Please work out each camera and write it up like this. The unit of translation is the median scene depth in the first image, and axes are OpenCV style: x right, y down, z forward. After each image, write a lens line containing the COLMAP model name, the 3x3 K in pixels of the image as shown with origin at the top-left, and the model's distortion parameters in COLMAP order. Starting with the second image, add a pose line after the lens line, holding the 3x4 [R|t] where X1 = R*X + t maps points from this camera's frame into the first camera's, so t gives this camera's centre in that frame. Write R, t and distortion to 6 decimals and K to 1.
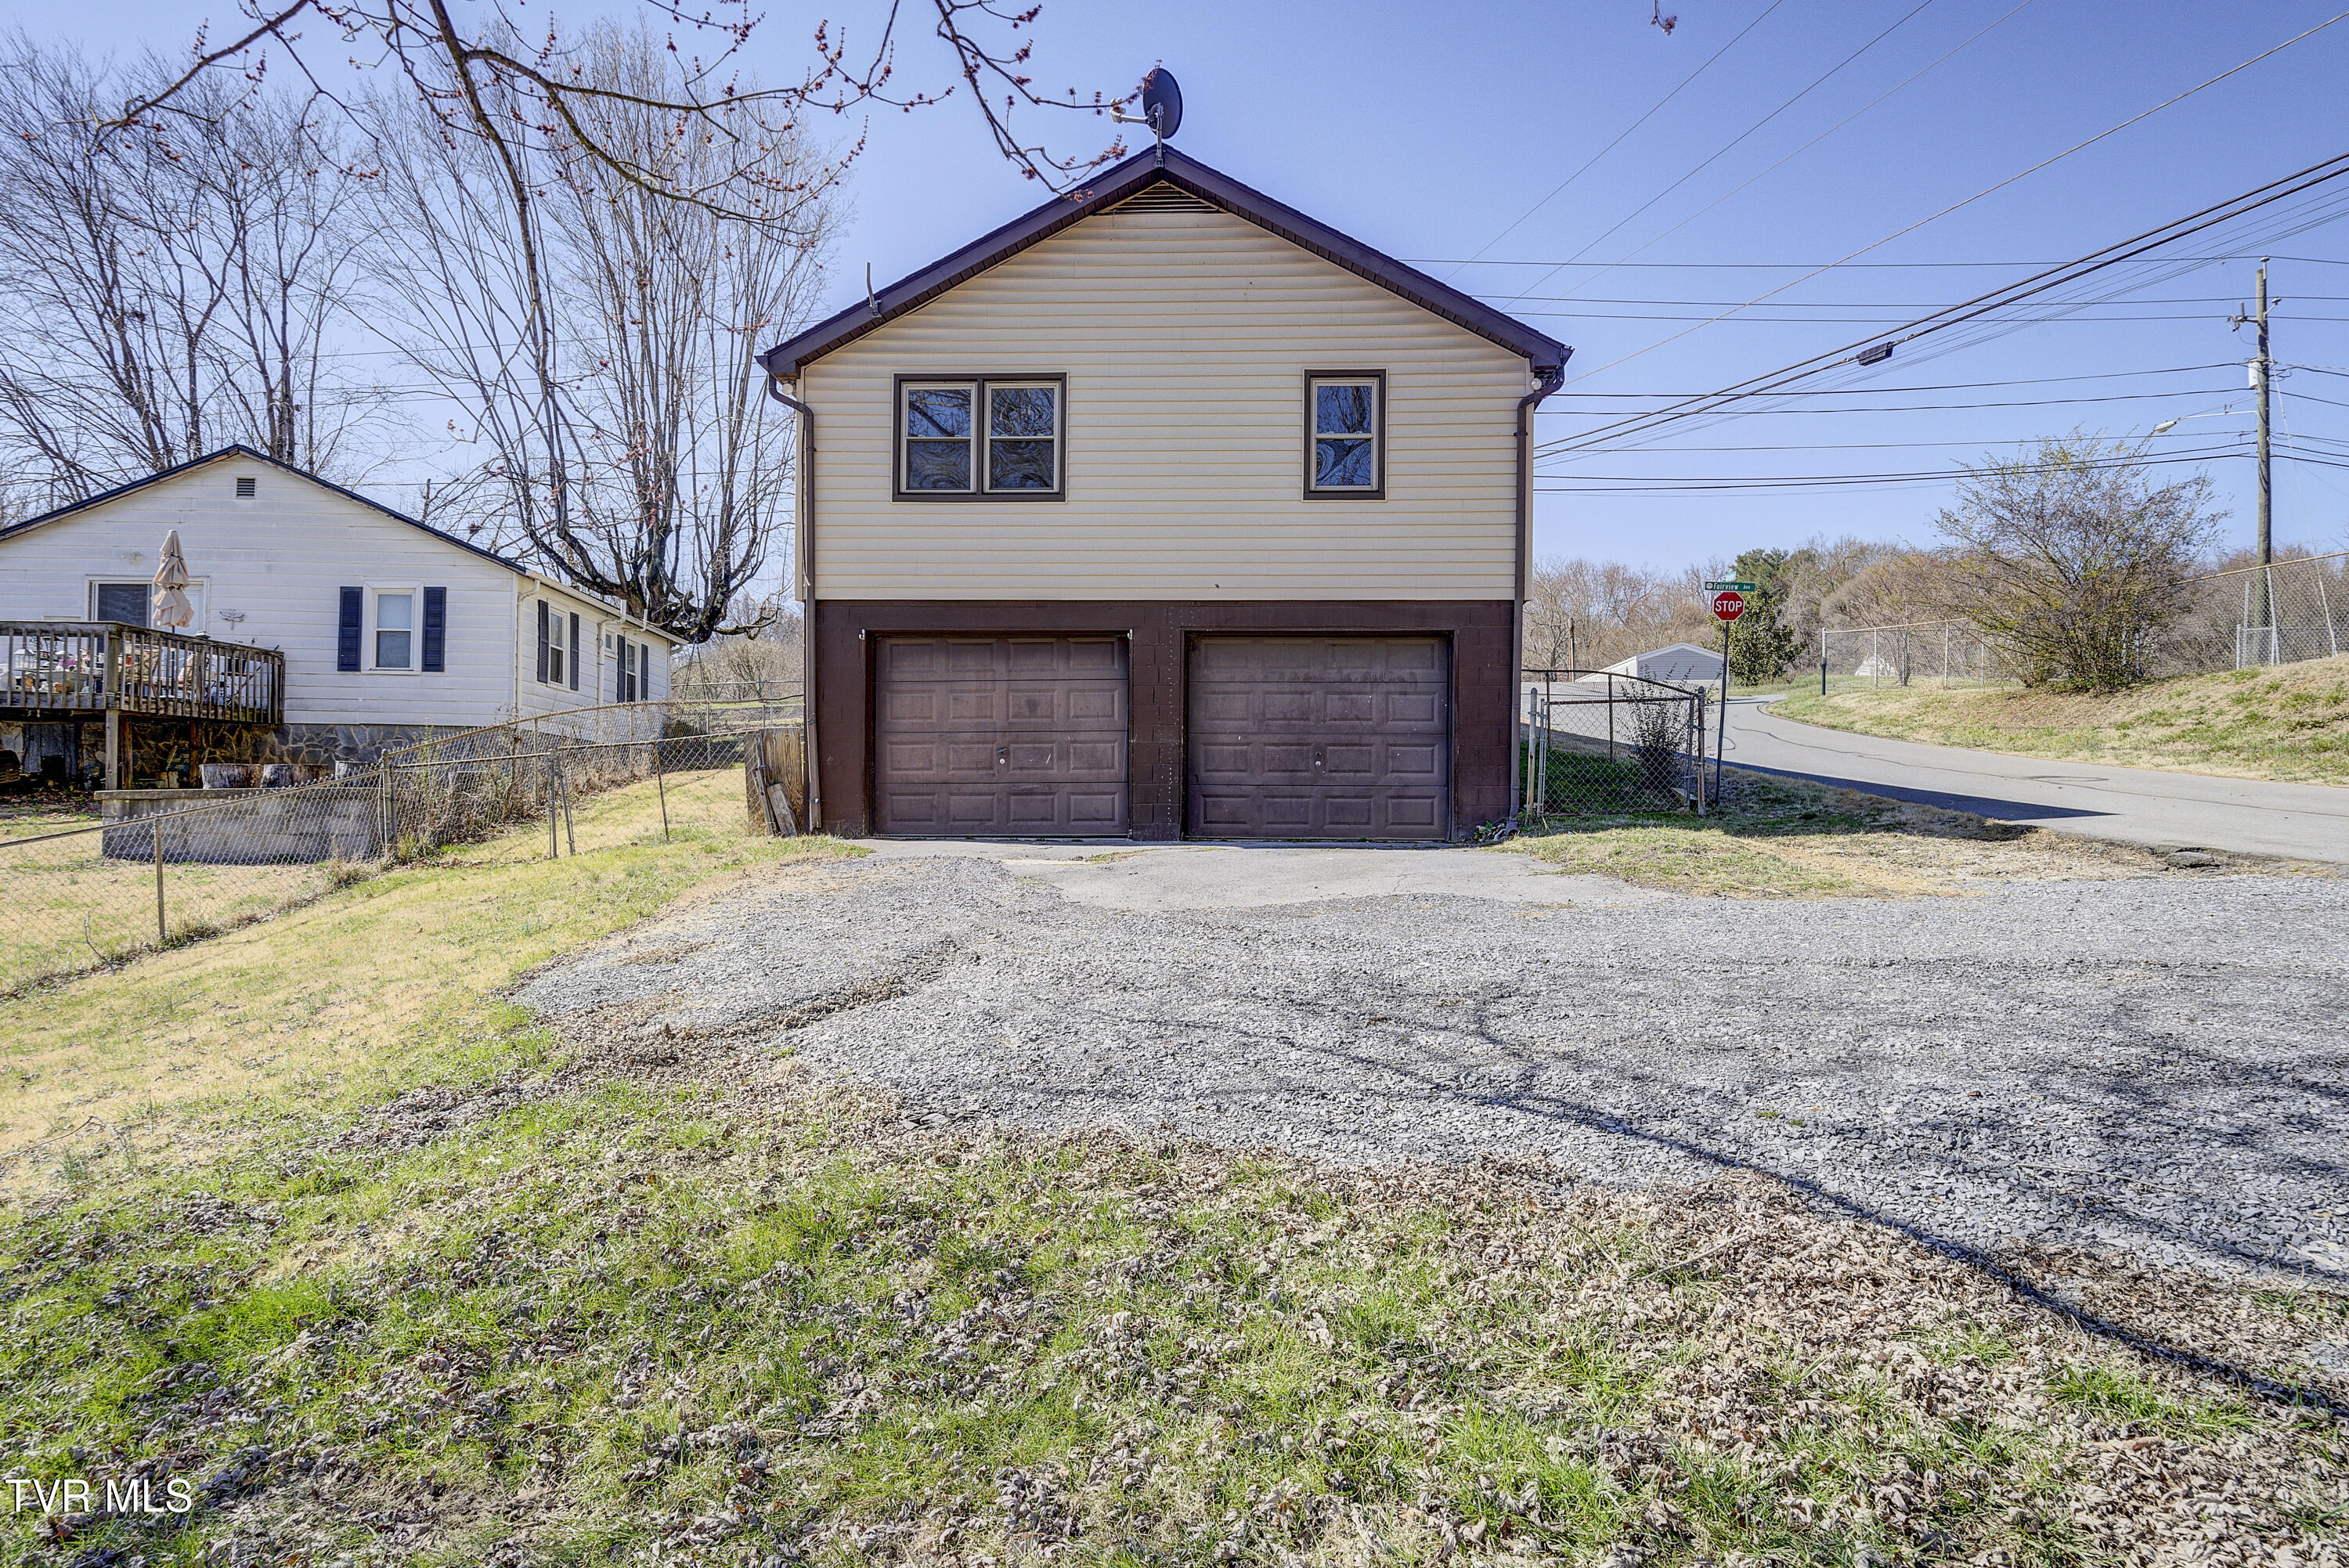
lens RADIAL K [[1346.3, 0, 1175.4], [0, 1346.3, 802.1], [0, 0, 1]] dist [0.008341, 0.000799]
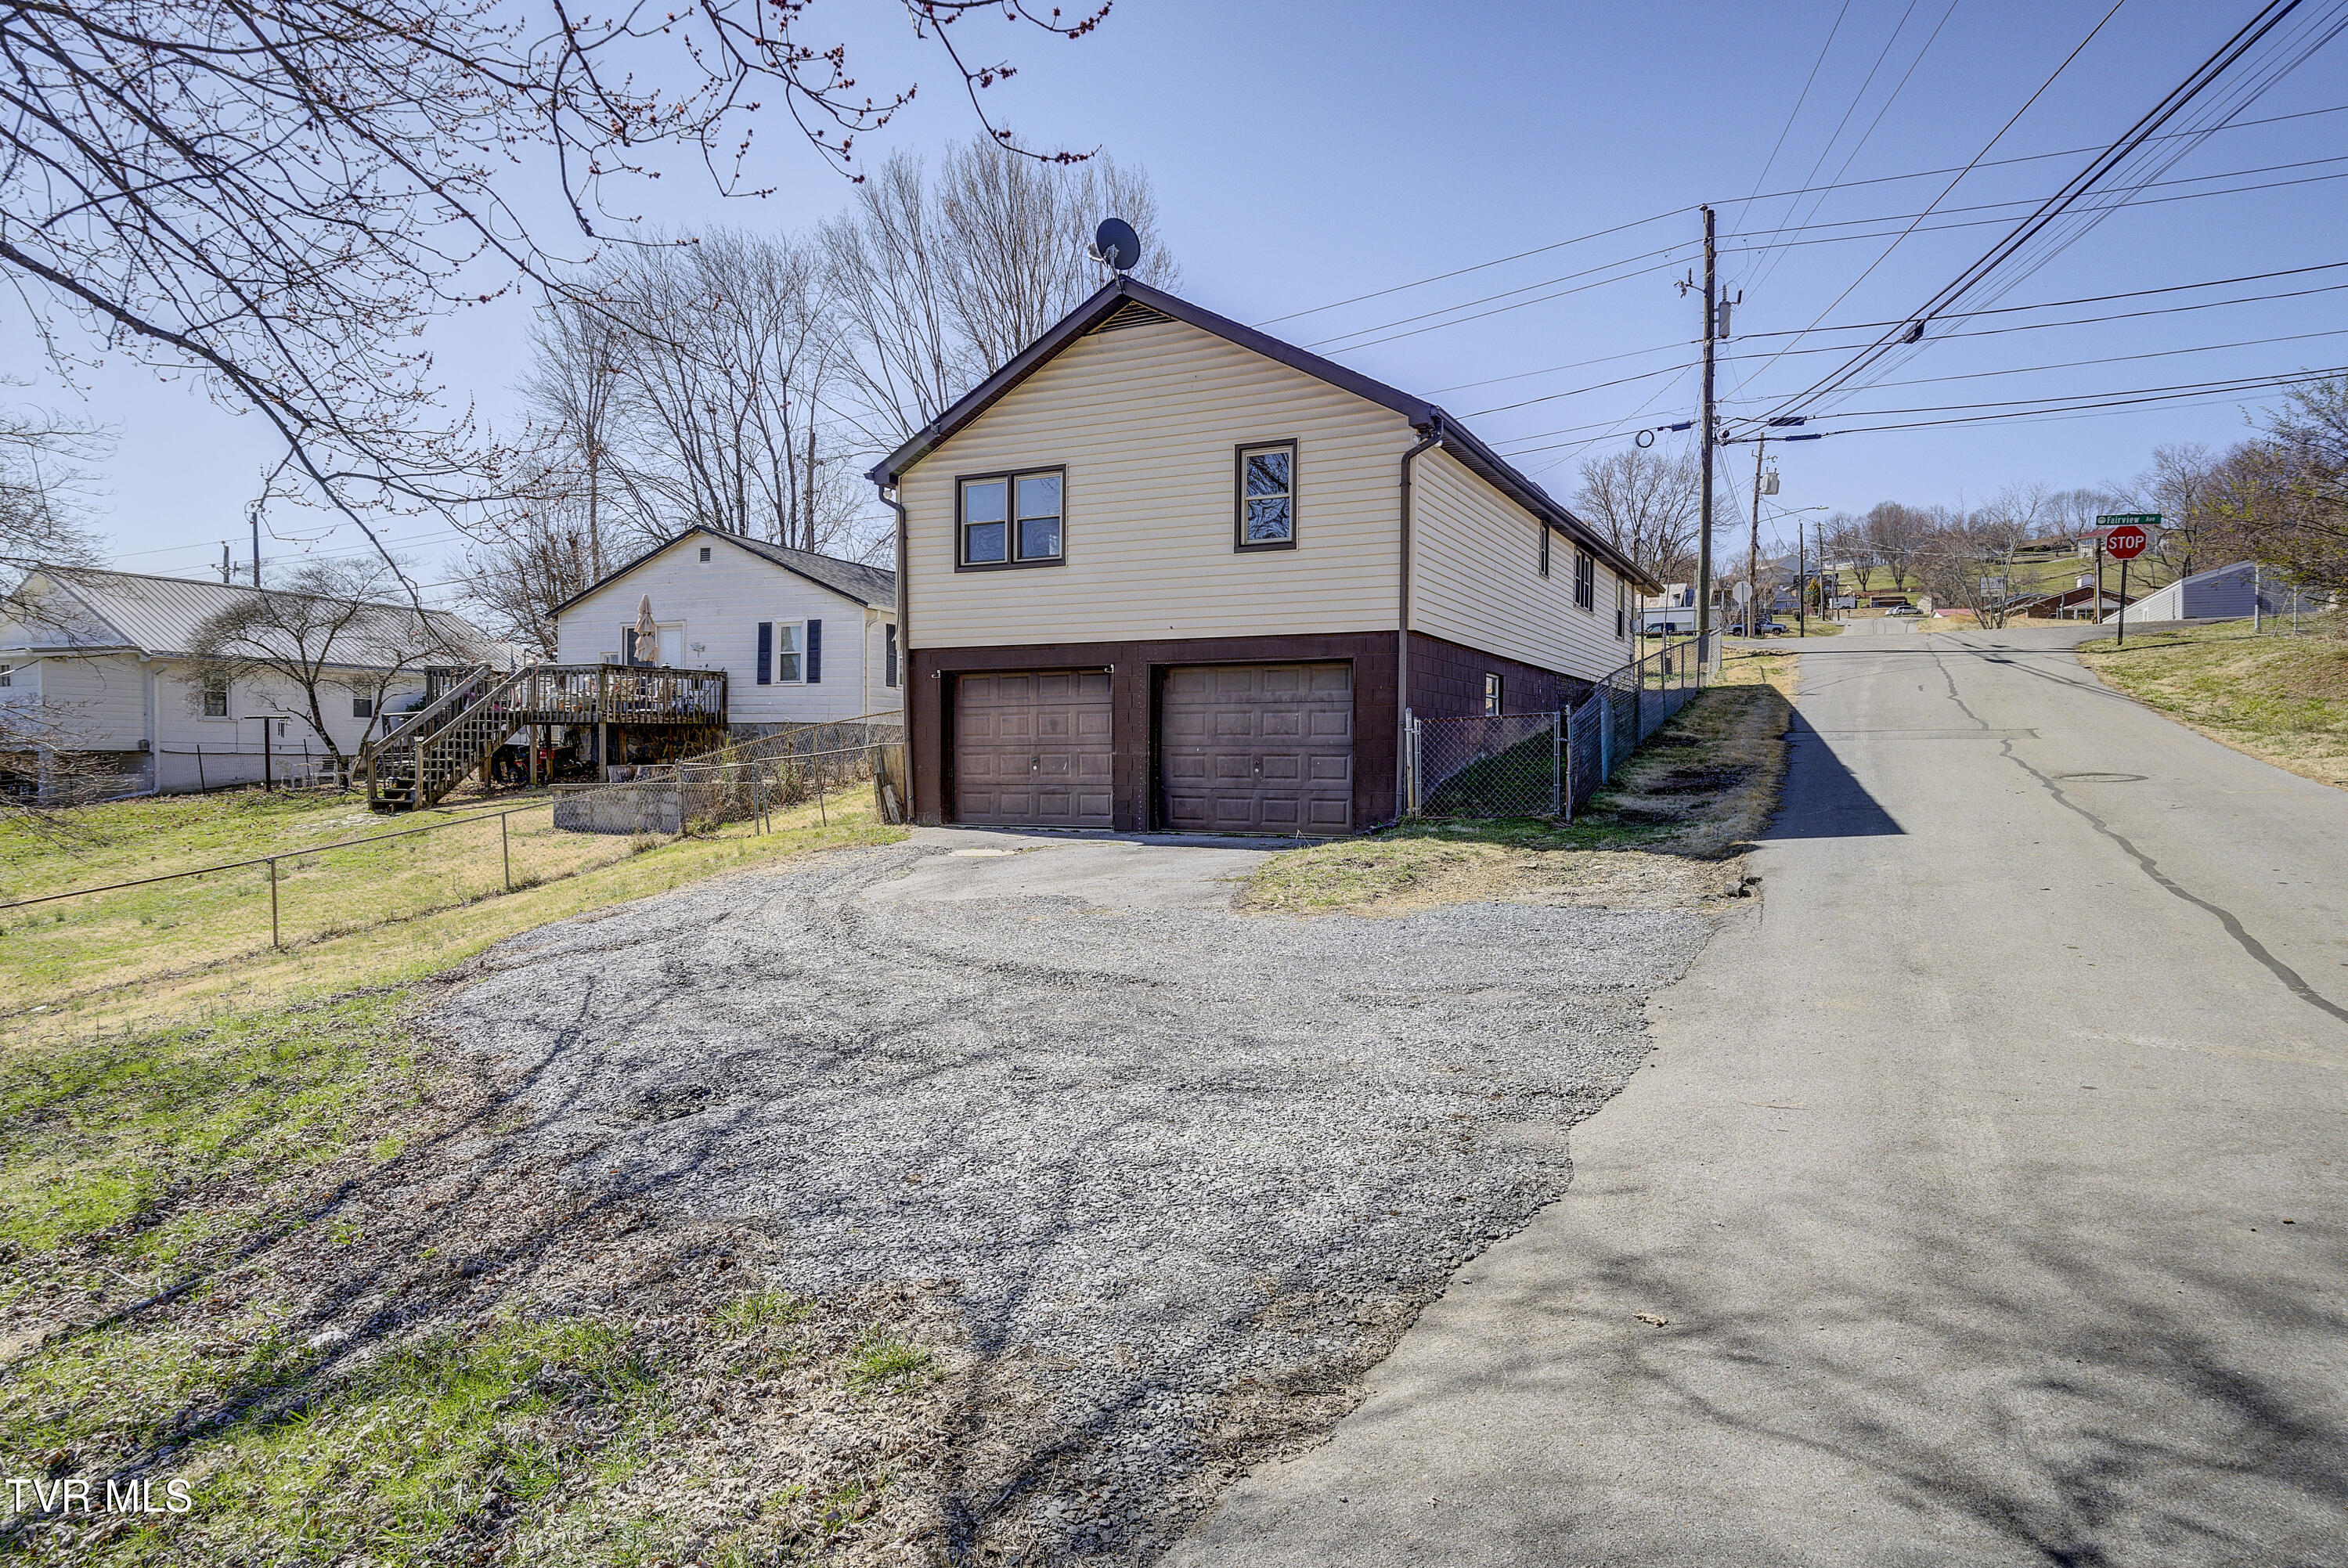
lens RADIAL K [[1361.1, 0, 1174.0], [0, 1361.1, 784.0], [0, 0, 1]] dist [0.001069, 0.000343]
pose [[0.908503, 0.005206, -0.417847, 0.545482], [0.008274, 0.999502, 0.030442, -0.054232], [0.417797, -0.031114, 0.908007, -0.133453]]
